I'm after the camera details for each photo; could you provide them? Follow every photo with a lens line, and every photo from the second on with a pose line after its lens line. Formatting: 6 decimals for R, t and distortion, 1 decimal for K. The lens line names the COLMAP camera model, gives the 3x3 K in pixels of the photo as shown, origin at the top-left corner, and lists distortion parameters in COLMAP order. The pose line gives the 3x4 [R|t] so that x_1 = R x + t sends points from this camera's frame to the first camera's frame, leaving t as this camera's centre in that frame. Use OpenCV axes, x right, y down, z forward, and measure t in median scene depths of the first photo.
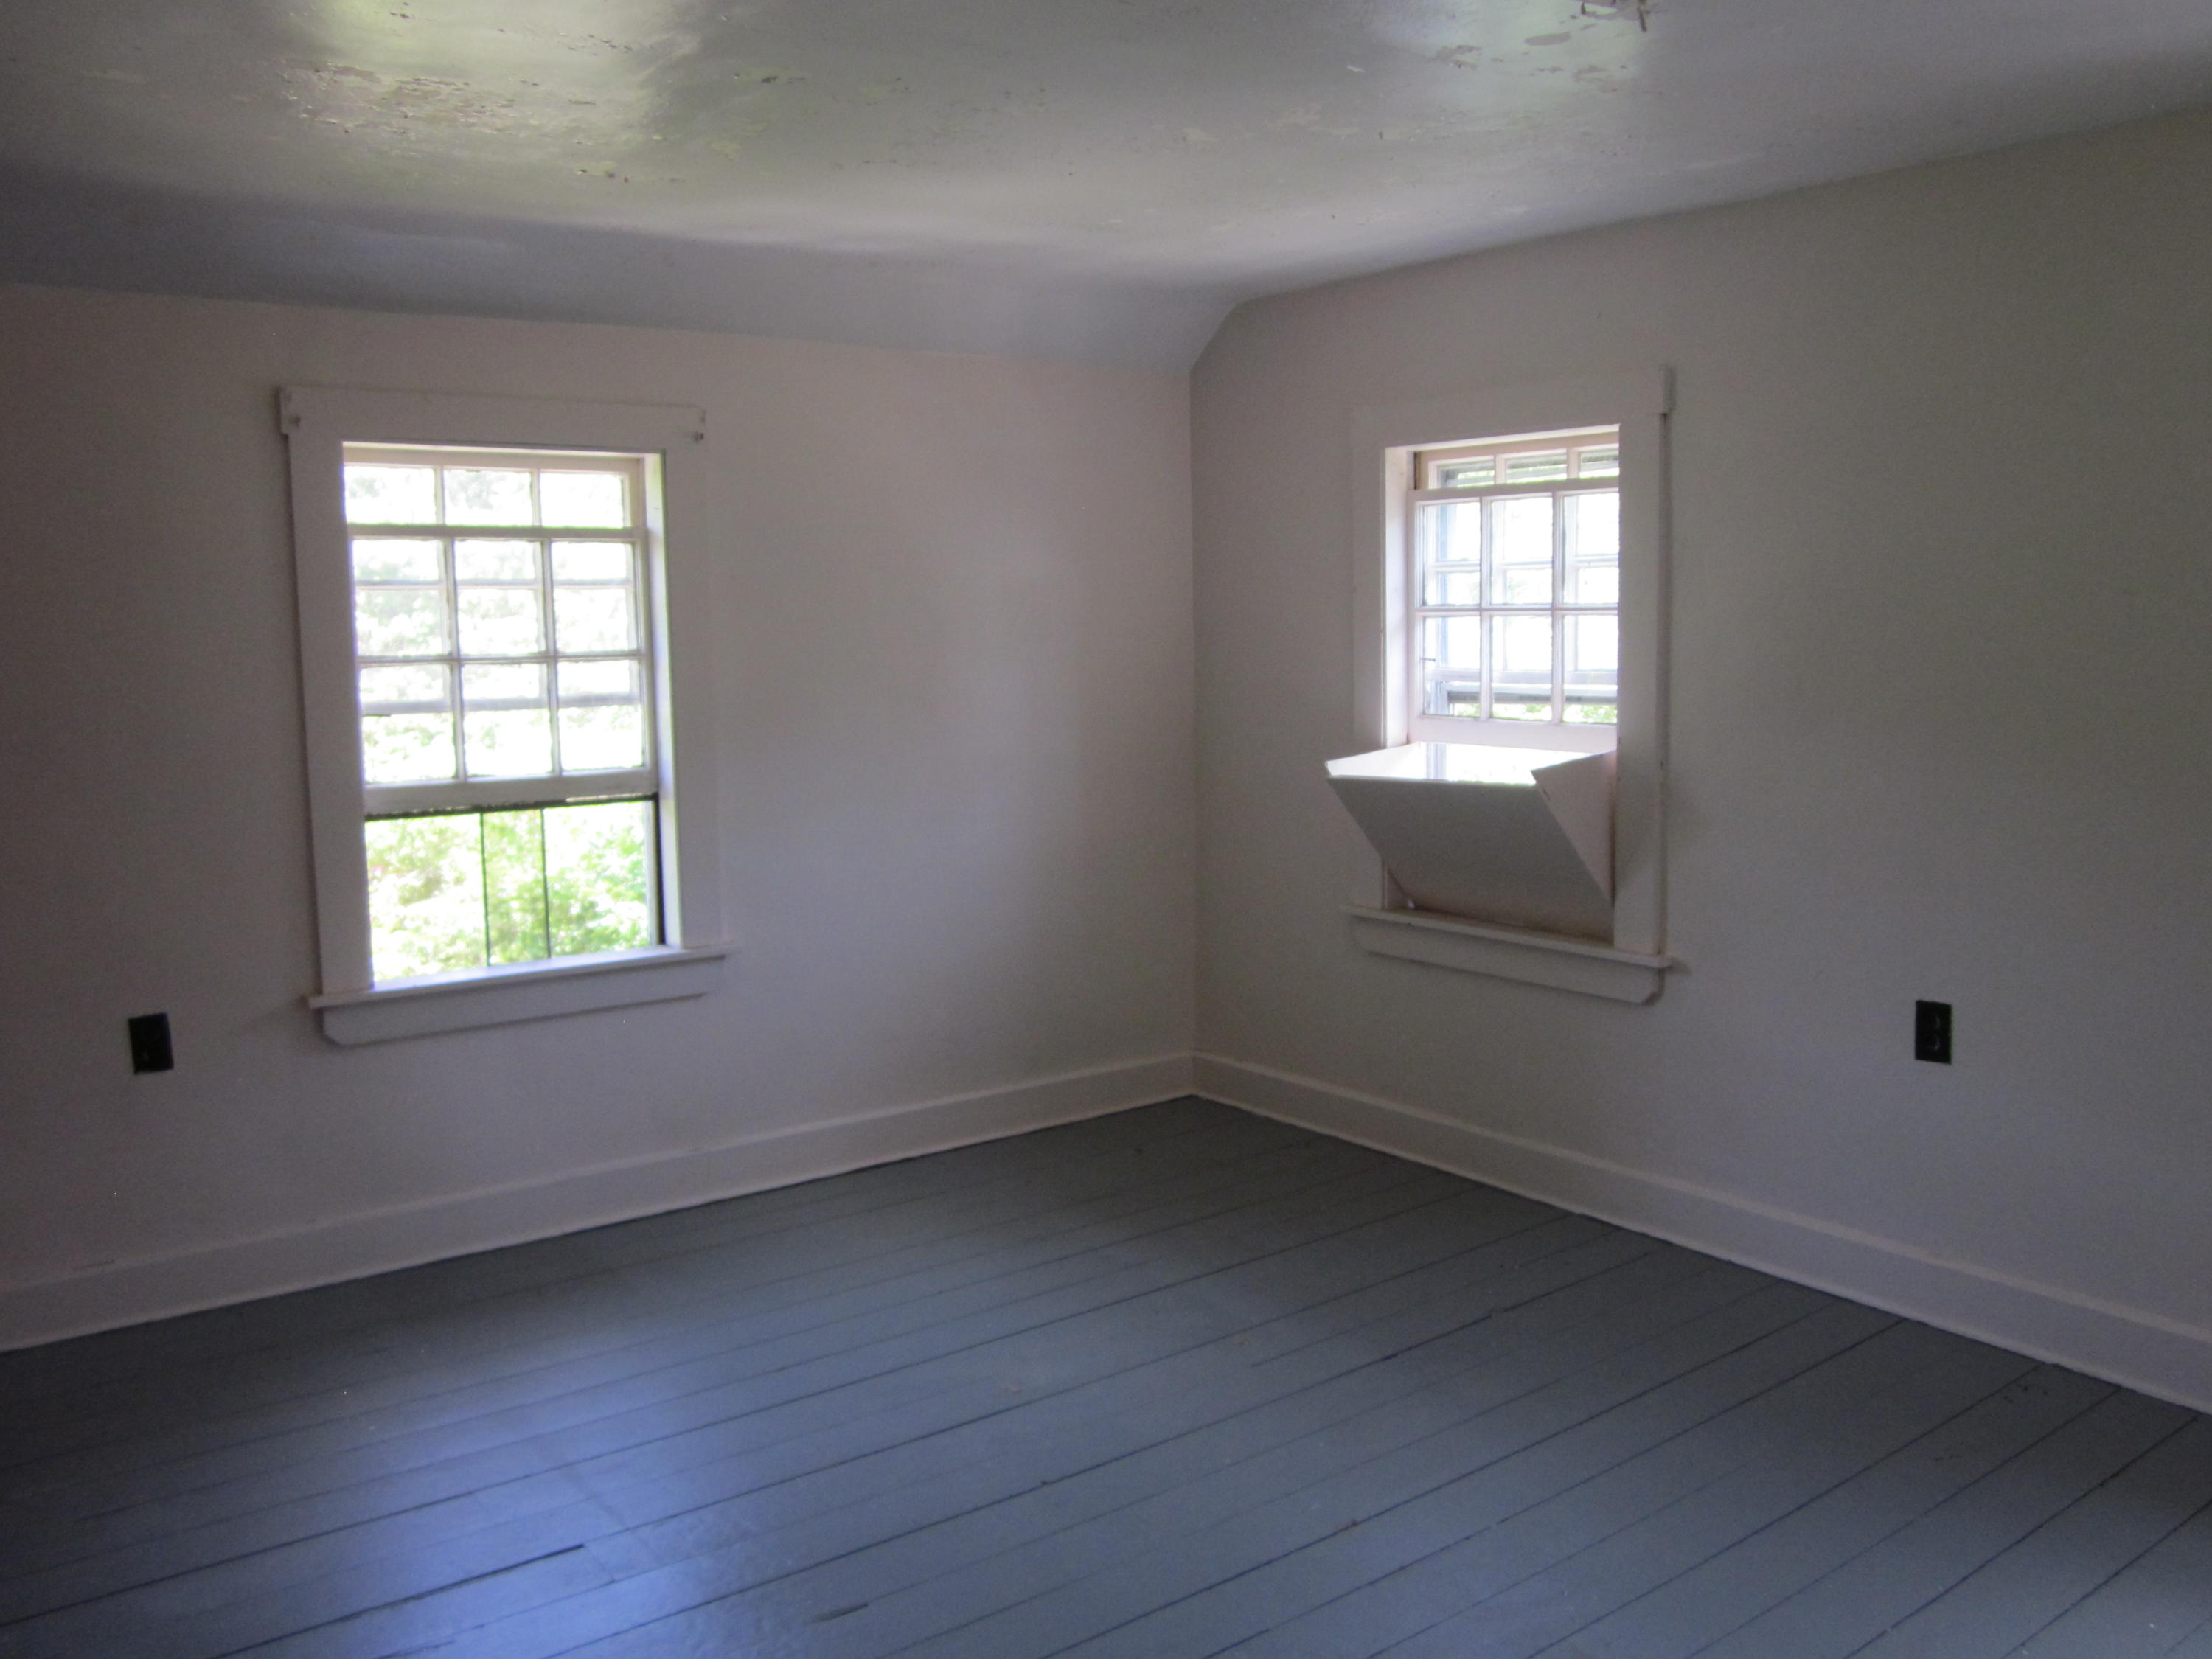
lens RADIAL K [[1870.7, 0, 1105.5], [0, 1870.7, 824.0], [0, 0, 1]] dist [-0.012084, 0.008662]
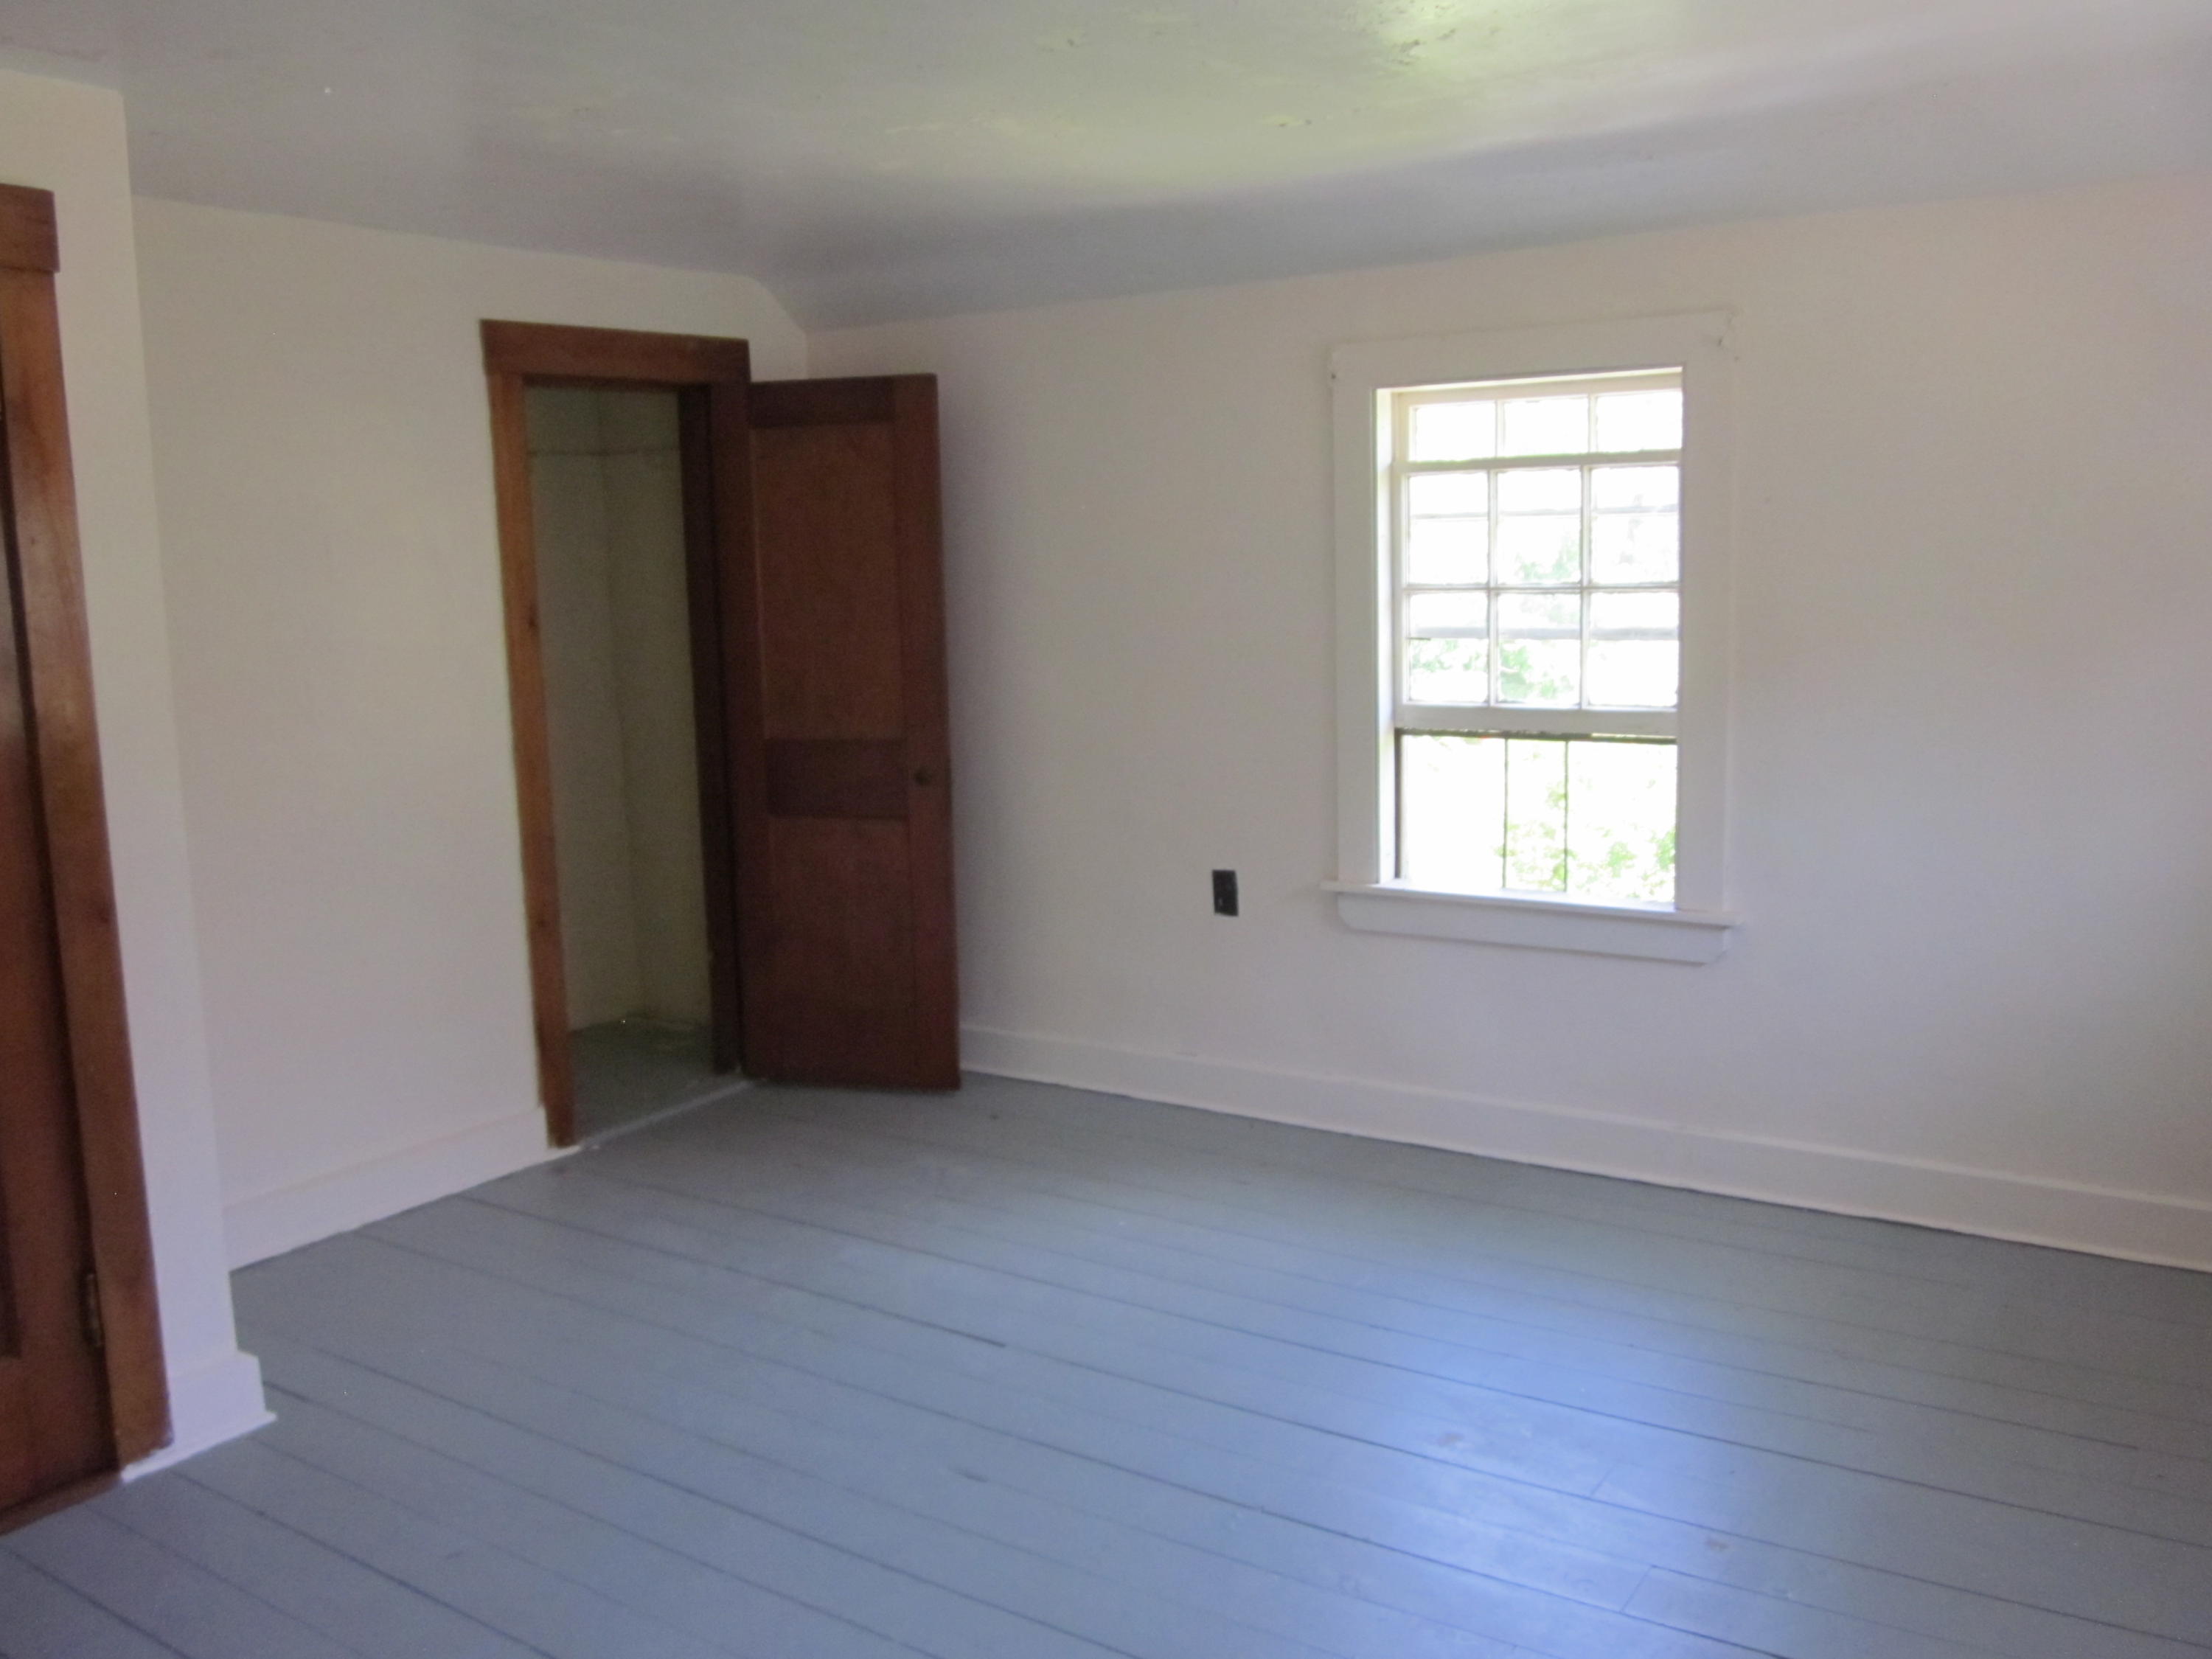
lens RADIAL K [[1870.8, 0, 1106.5], [0, 1870.8, 837.5], [0, 0, 1]] dist [0.003270, 0.002296]
pose [[0.349522, 0.144102, -0.925780, 0.542115], [-0.092818, 0.988566, 0.118833, -0.053190], [0.932319, 0.044394, 0.358901, 0.421761]]
